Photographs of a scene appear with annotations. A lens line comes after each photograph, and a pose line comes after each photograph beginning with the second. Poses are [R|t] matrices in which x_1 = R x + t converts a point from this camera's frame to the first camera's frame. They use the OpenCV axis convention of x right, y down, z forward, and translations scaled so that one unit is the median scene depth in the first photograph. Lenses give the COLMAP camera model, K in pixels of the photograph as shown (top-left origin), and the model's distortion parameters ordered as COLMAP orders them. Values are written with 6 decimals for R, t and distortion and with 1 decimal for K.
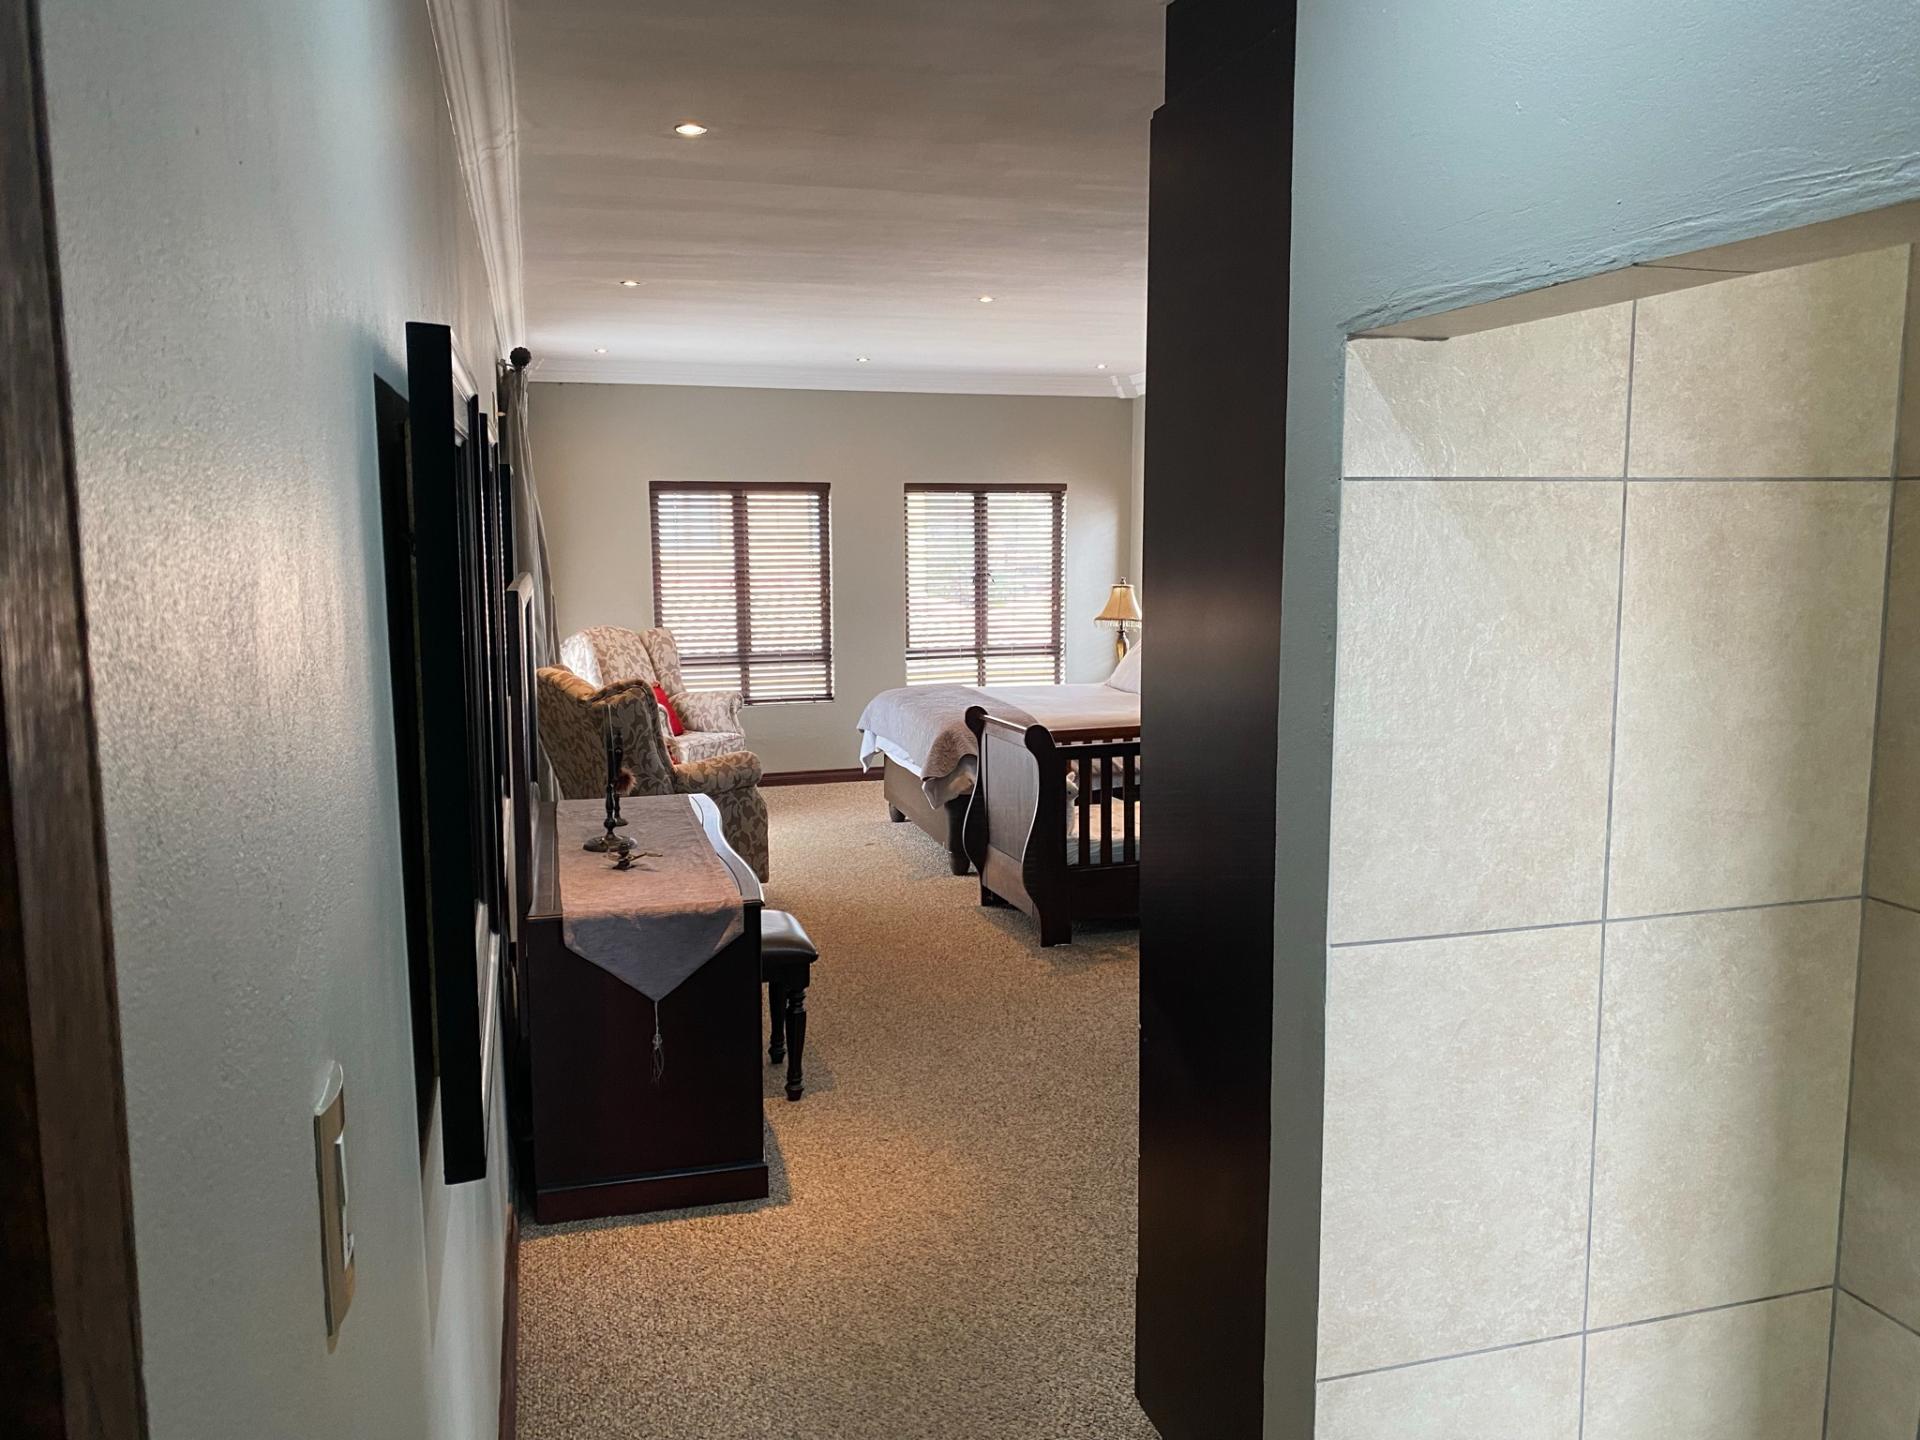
lens RADIAL K [[1475.5, 0, 955.6], [0, 1475.5, 708.9], [0, 0, 1]] dist [0.044967, -0.041920]
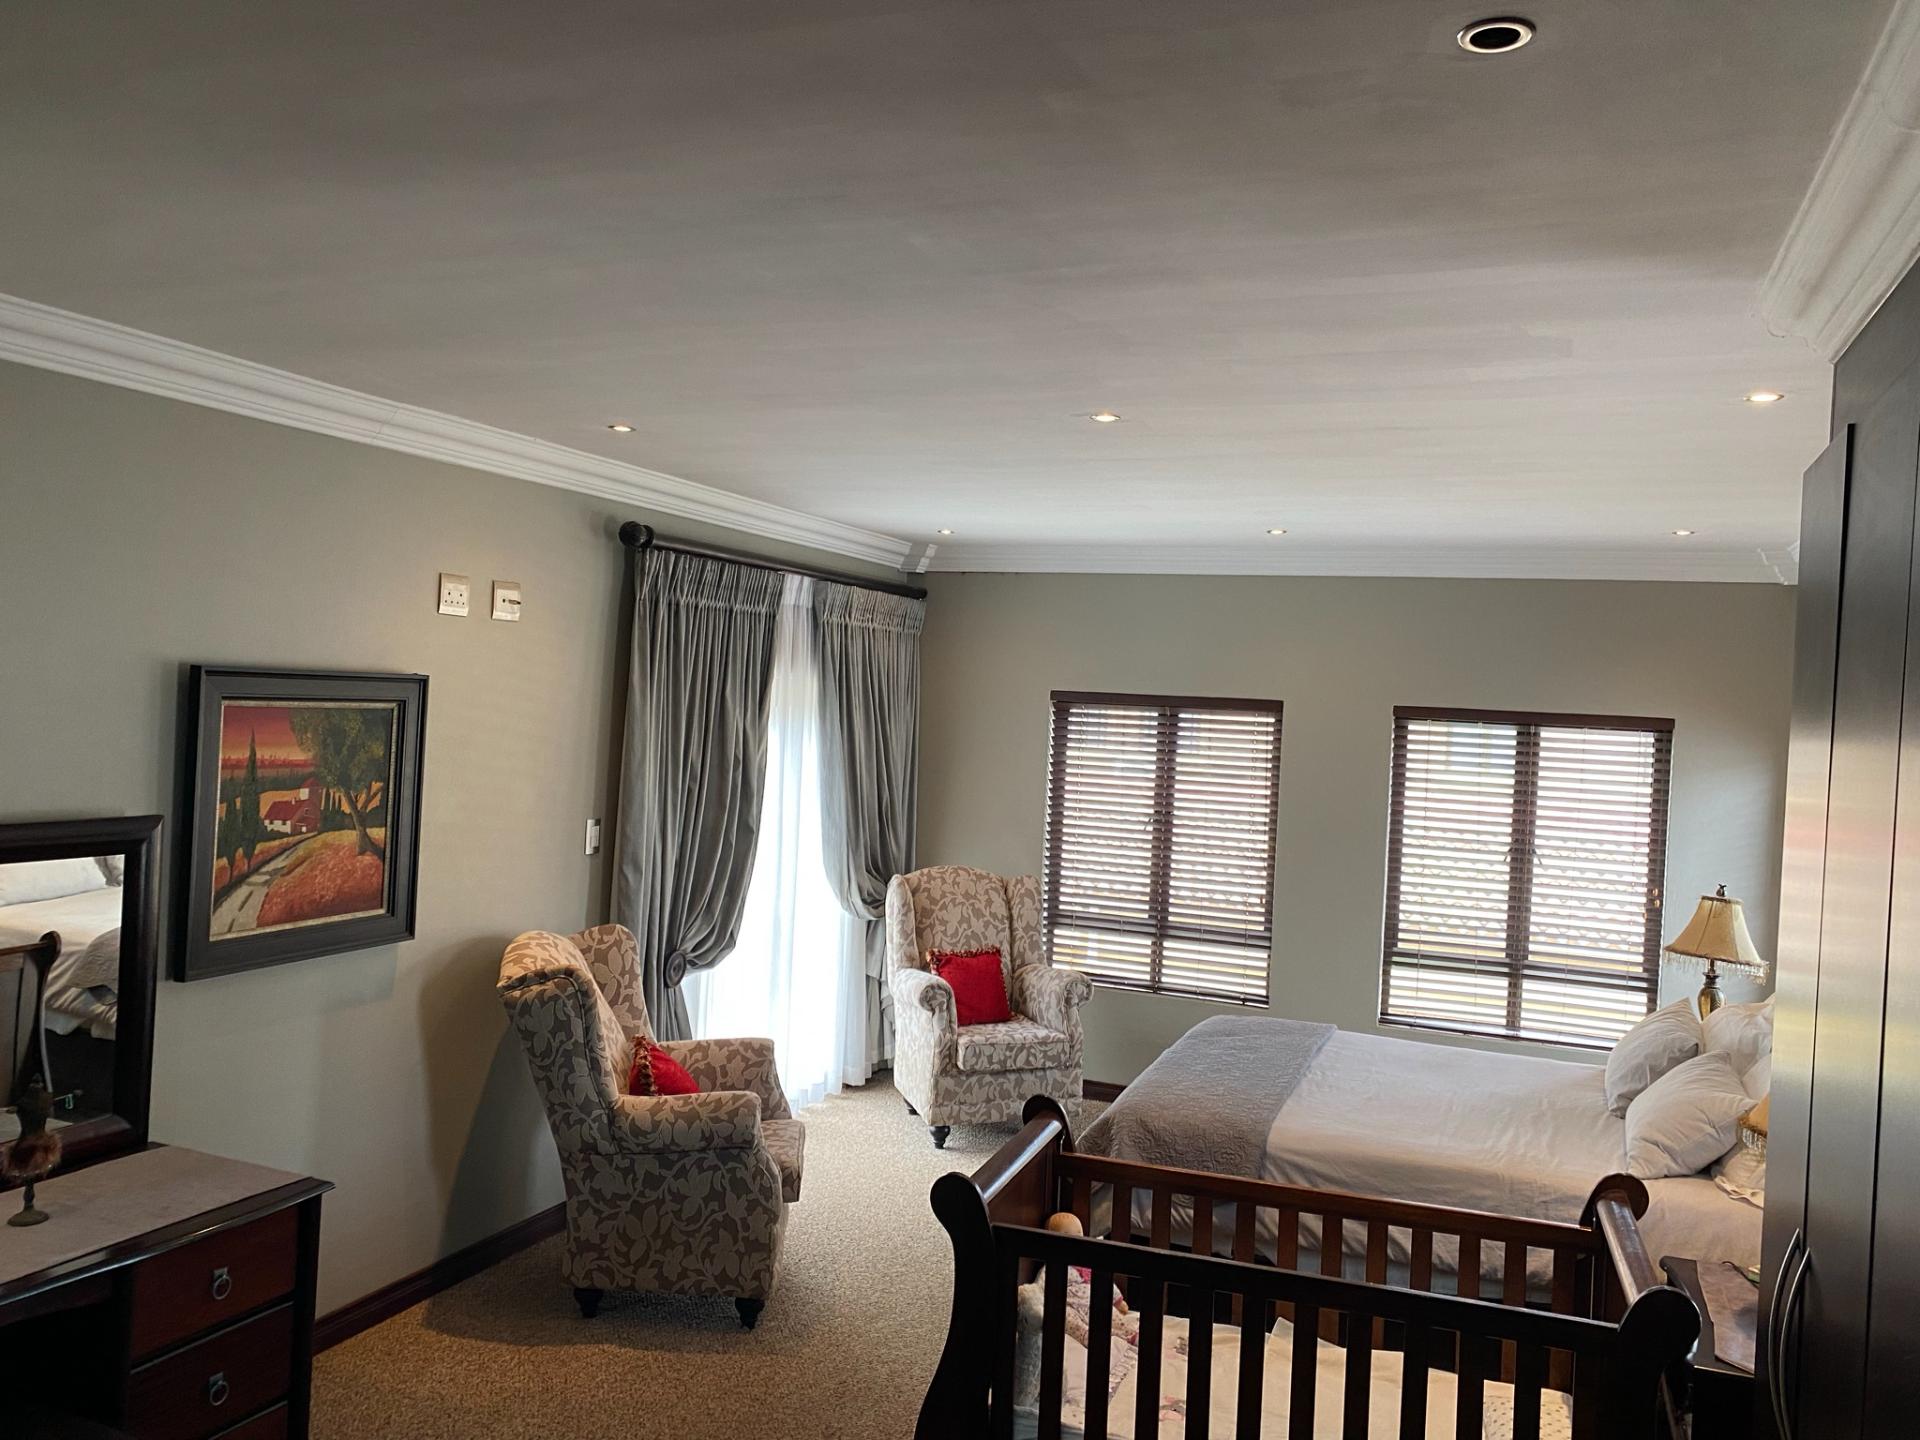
lens RADIAL K [[1475.5, 0, 961.2], [0, 1475.5, 720.6], [0, 0, 1]] dist [0.044967, -0.041920]
pose [[0.787373, 0.057107, -0.613826, 0.275735], [-0.130746, 0.988518, -0.075747, -0.082129], [0.602453, 0.139896, 0.785799, 0.412460]]
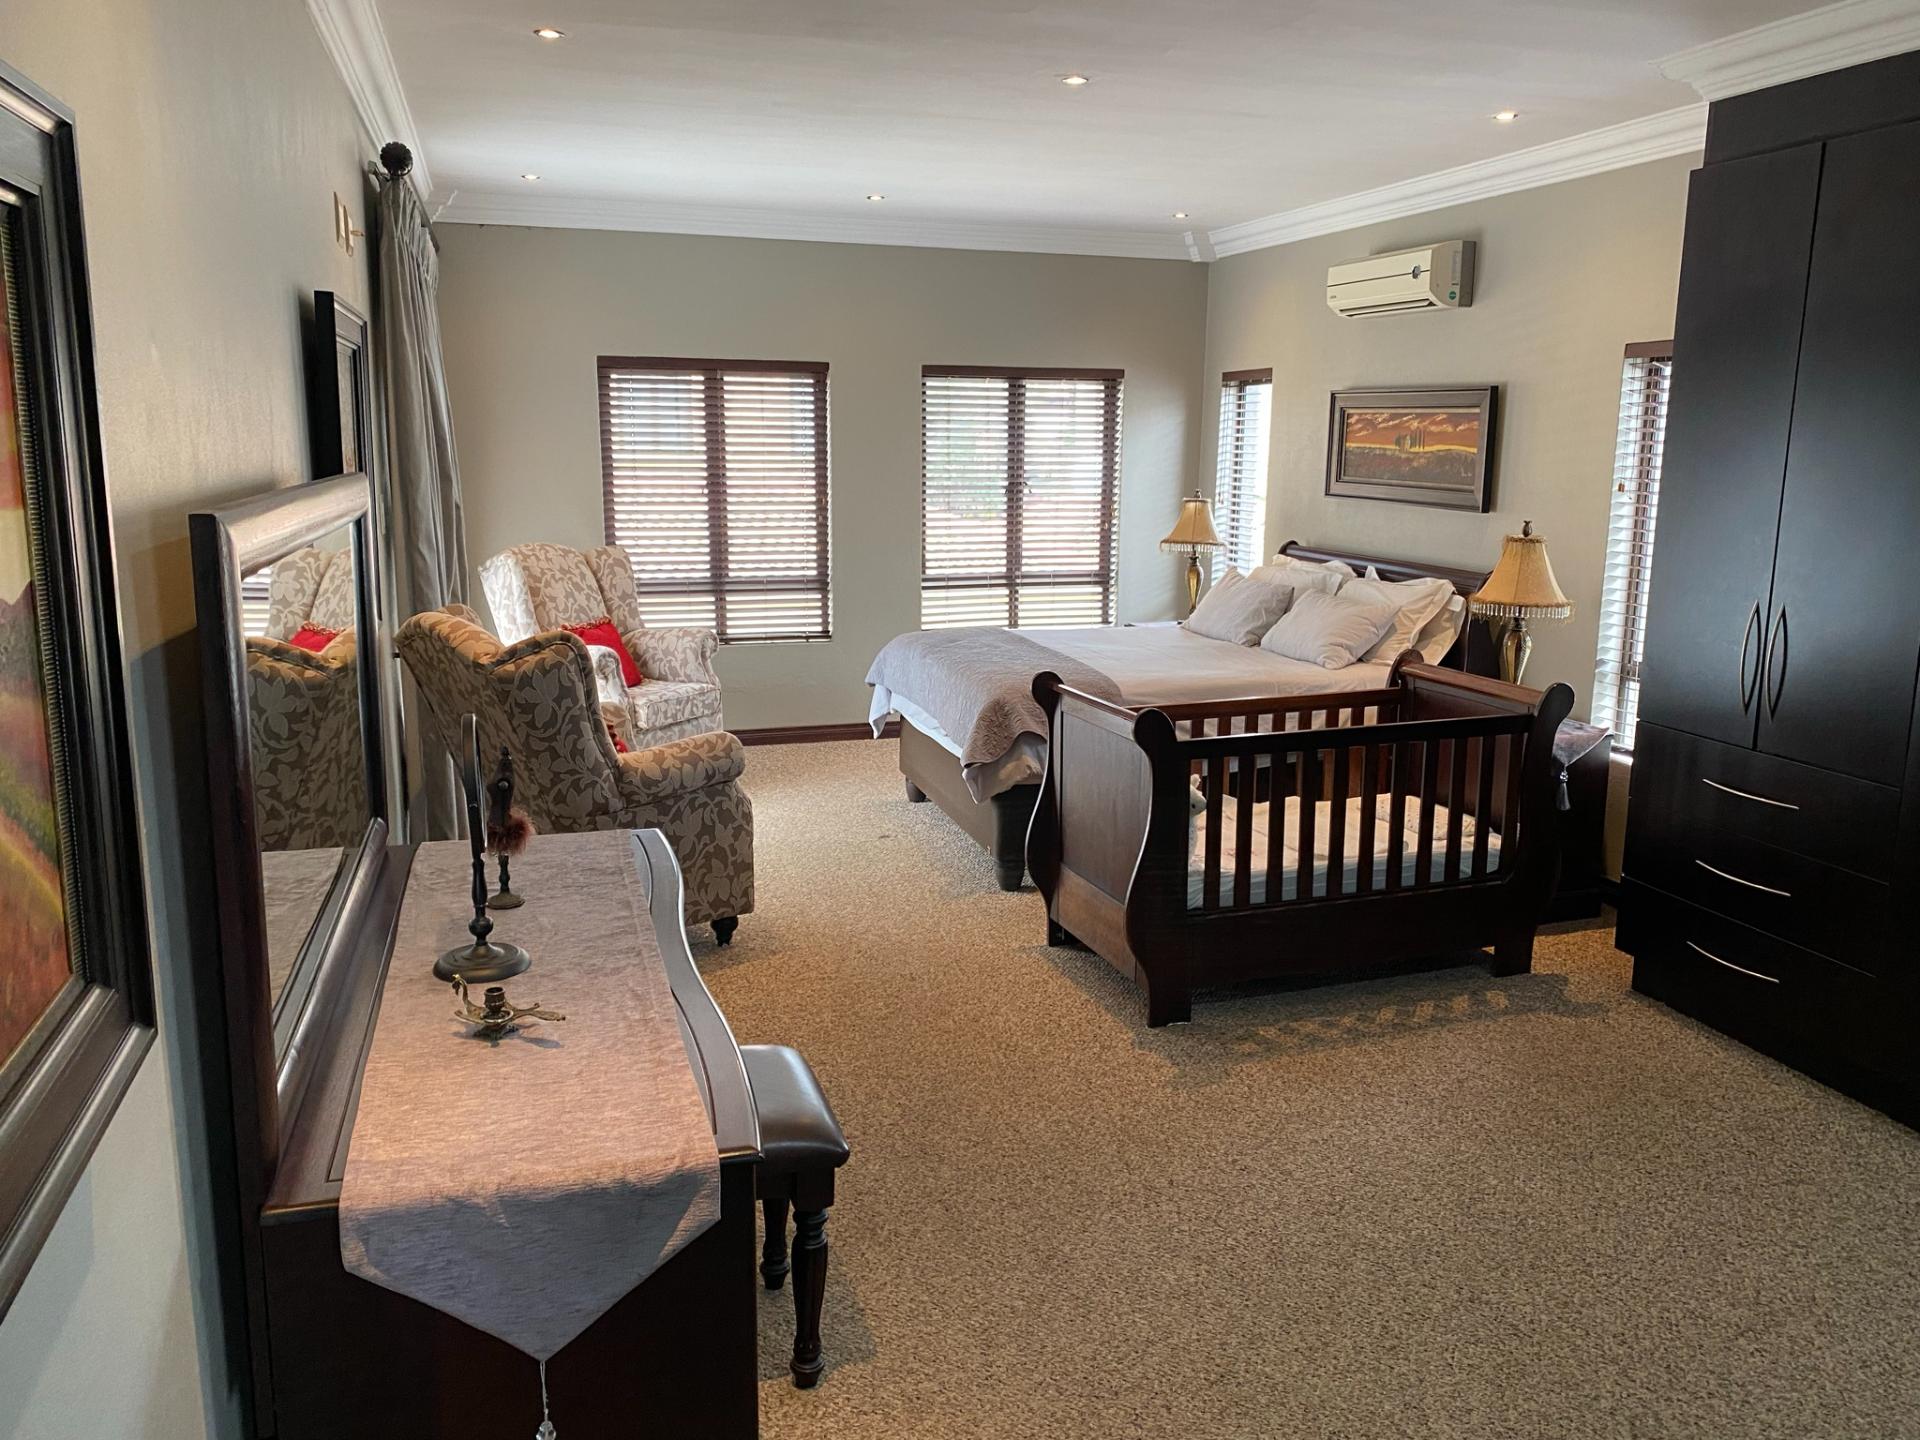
lens RADIAL K [[1475.5, 0, 962.8], [0, 1475.5, 716.8], [0, 0, 1]] dist [0.044967, -0.041920]
pose [[0.999690, 0.010895, 0.022368, -0.035016], [-0.012383, 0.997641, 0.067526, -0.022699], [-0.021579, -0.067782, 0.997467, 0.238809]]
